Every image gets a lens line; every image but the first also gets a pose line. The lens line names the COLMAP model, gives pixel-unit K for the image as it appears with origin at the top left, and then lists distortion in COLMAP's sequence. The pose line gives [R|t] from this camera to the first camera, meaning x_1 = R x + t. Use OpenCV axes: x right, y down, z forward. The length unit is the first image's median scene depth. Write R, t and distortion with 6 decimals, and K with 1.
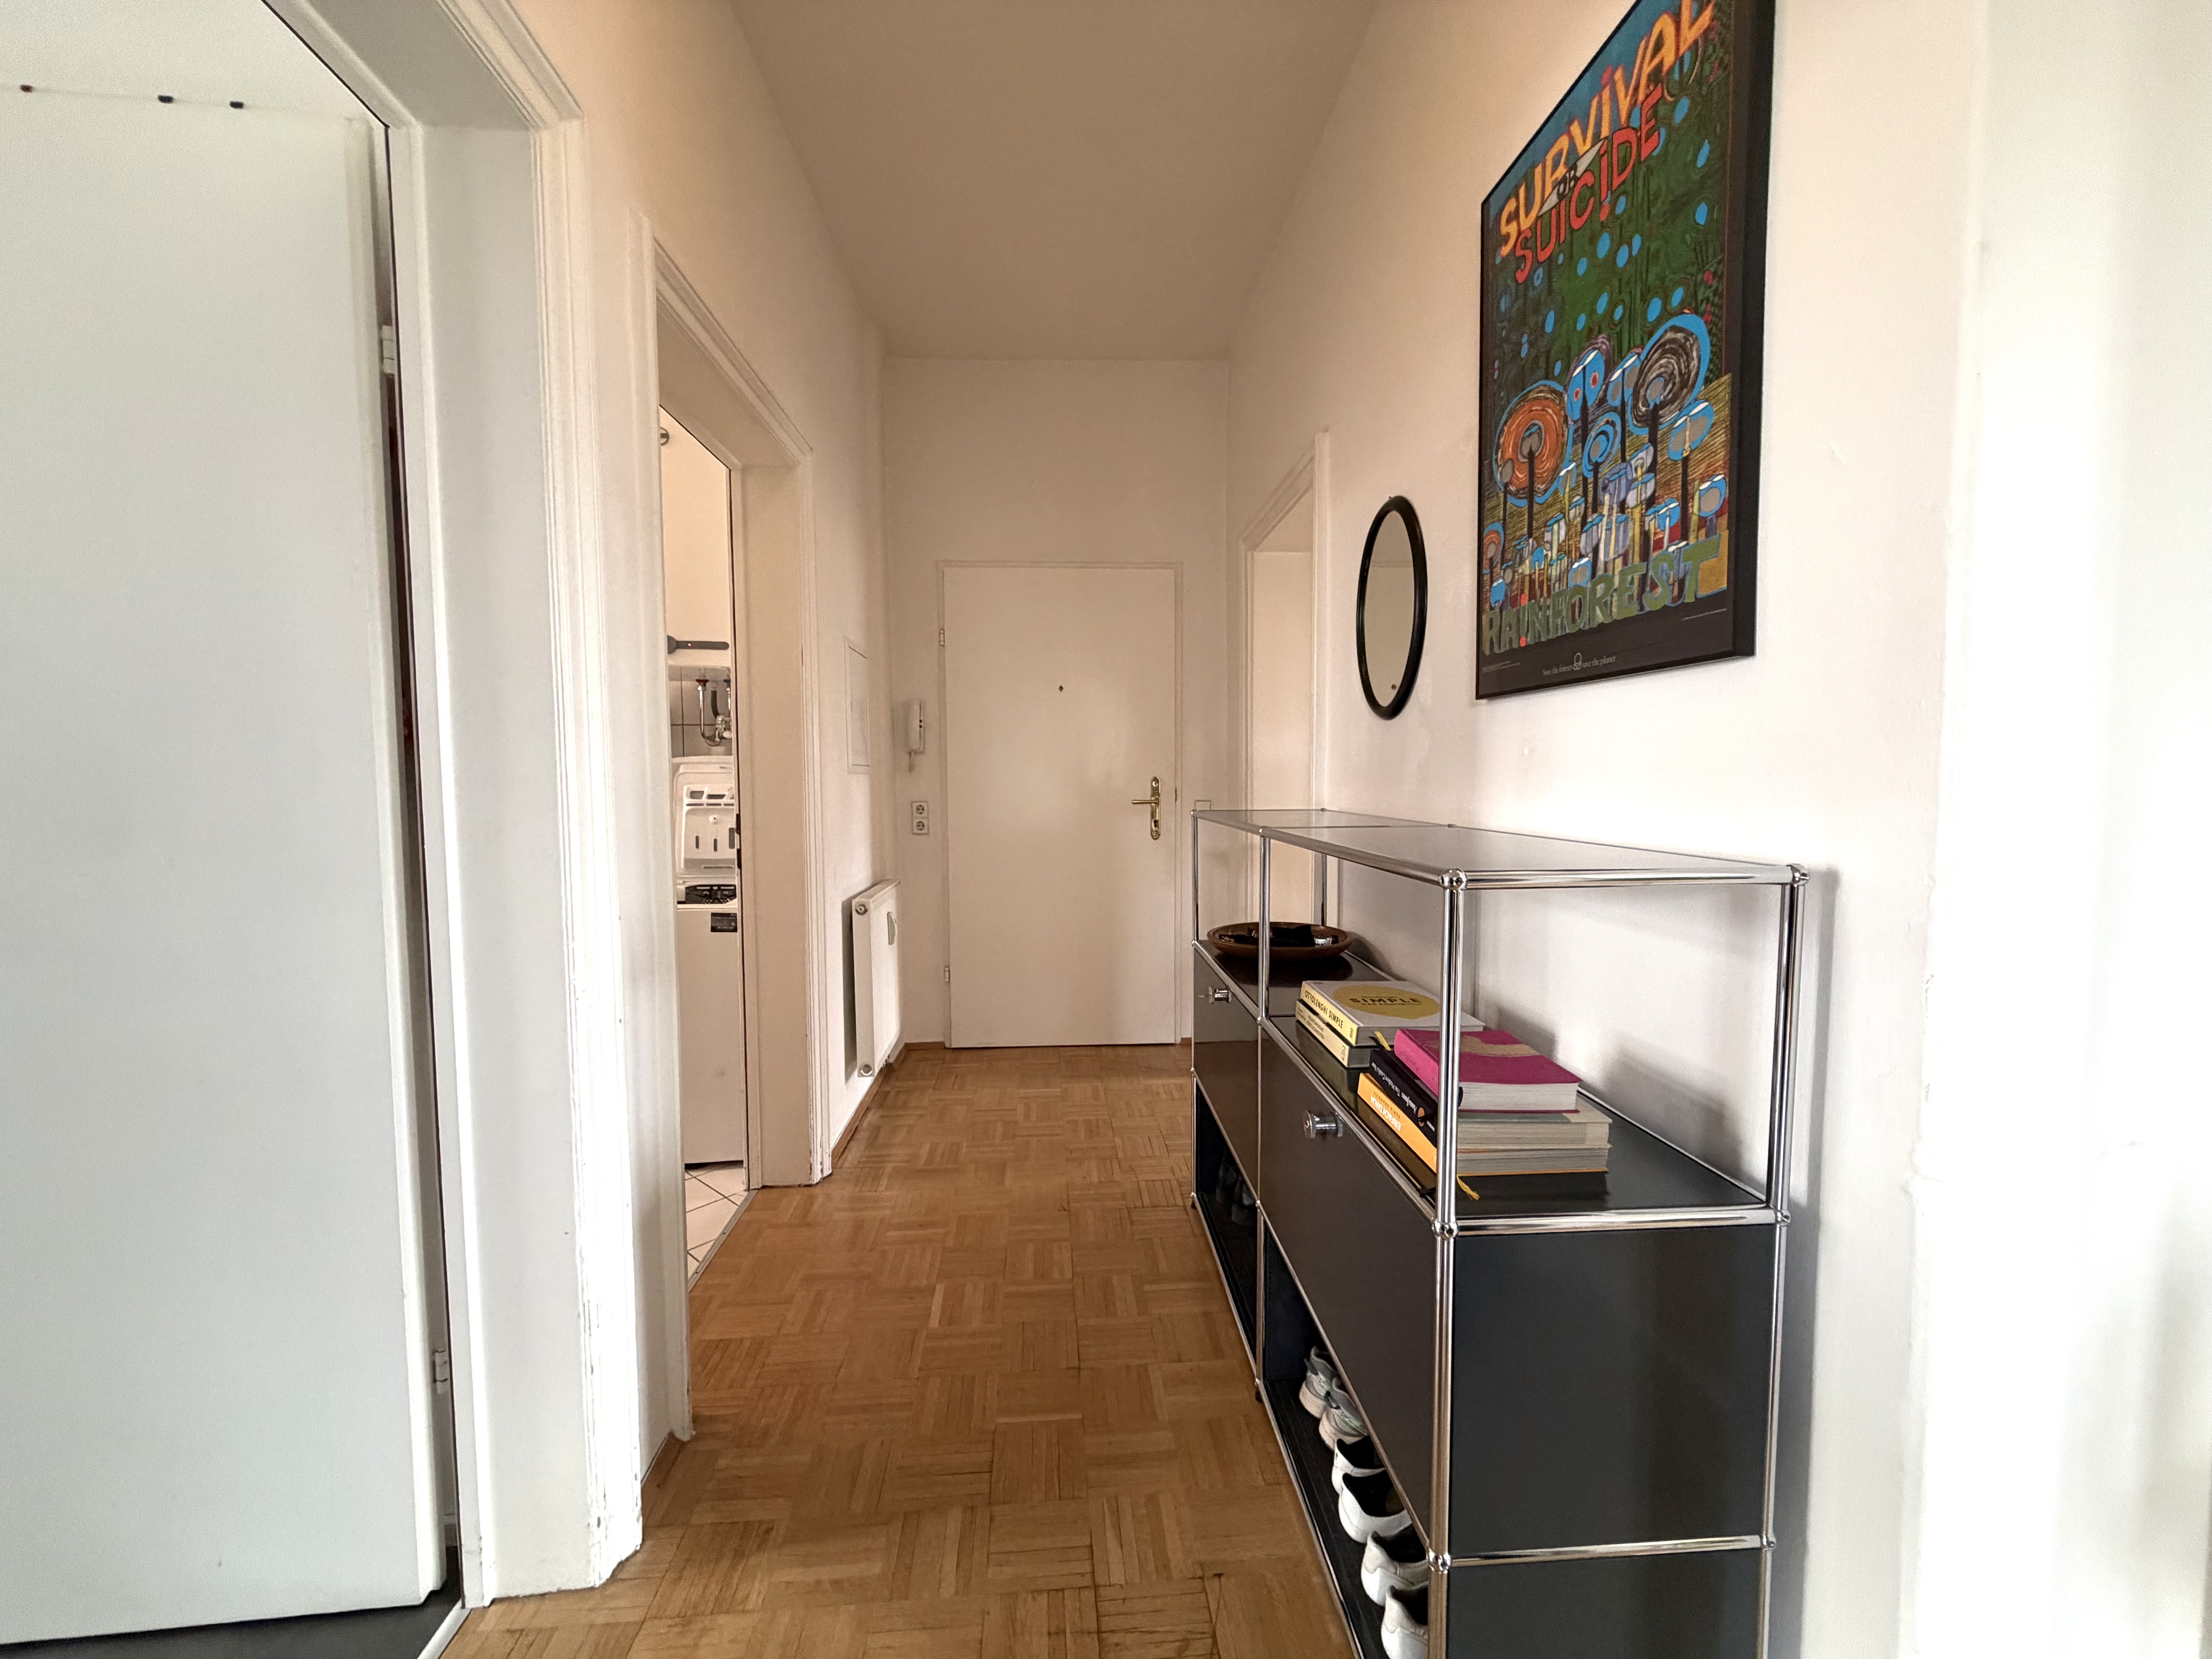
lens RADIAL K [[877.1, 0, 1102.0], [0, 877.1, 825.0], [0, 0, 1]] dist [0.003462, -0.000263]
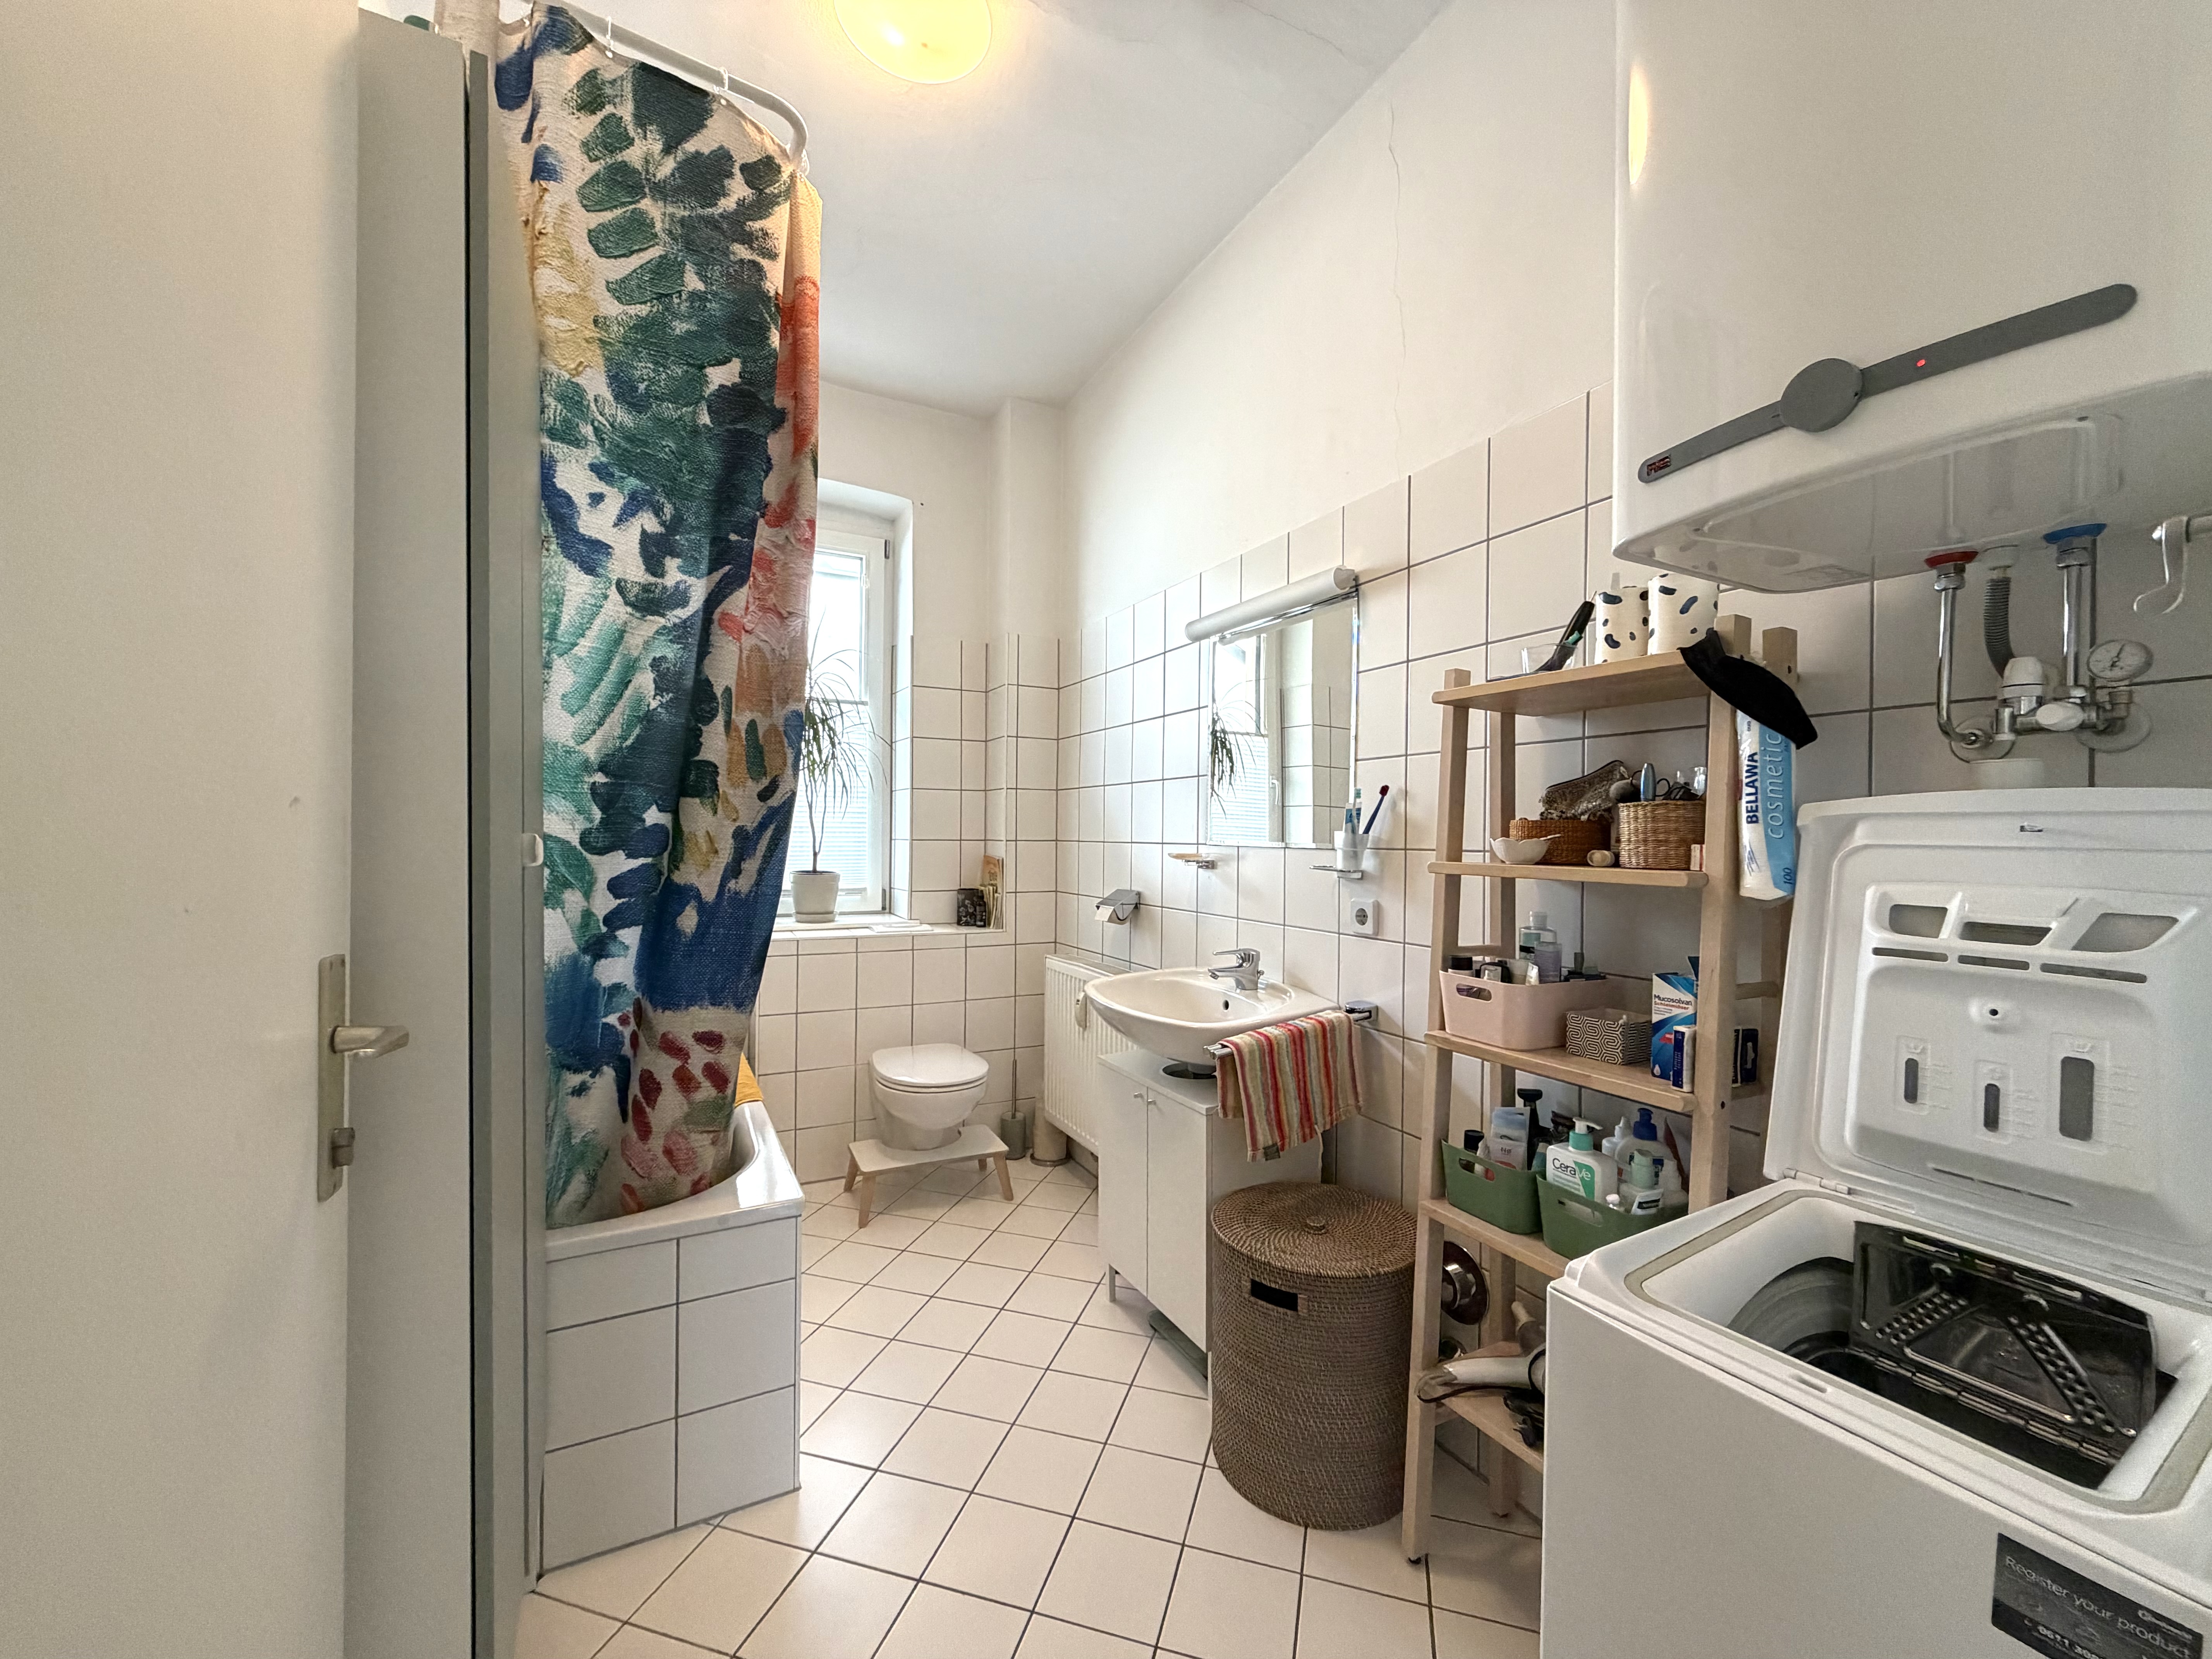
lens RADIAL K [[877.1, 0, 1098.6], [0, 877.1, 833.9], [0, 0, 1]] dist [0.003462, -0.000263]
pose [[0.395523, 0.007939, -0.918422, -0.296953], [-0.062043, 0.997909, -0.018093, -0.041095], [0.916358, 0.064138, 0.395189, 0.624352]]
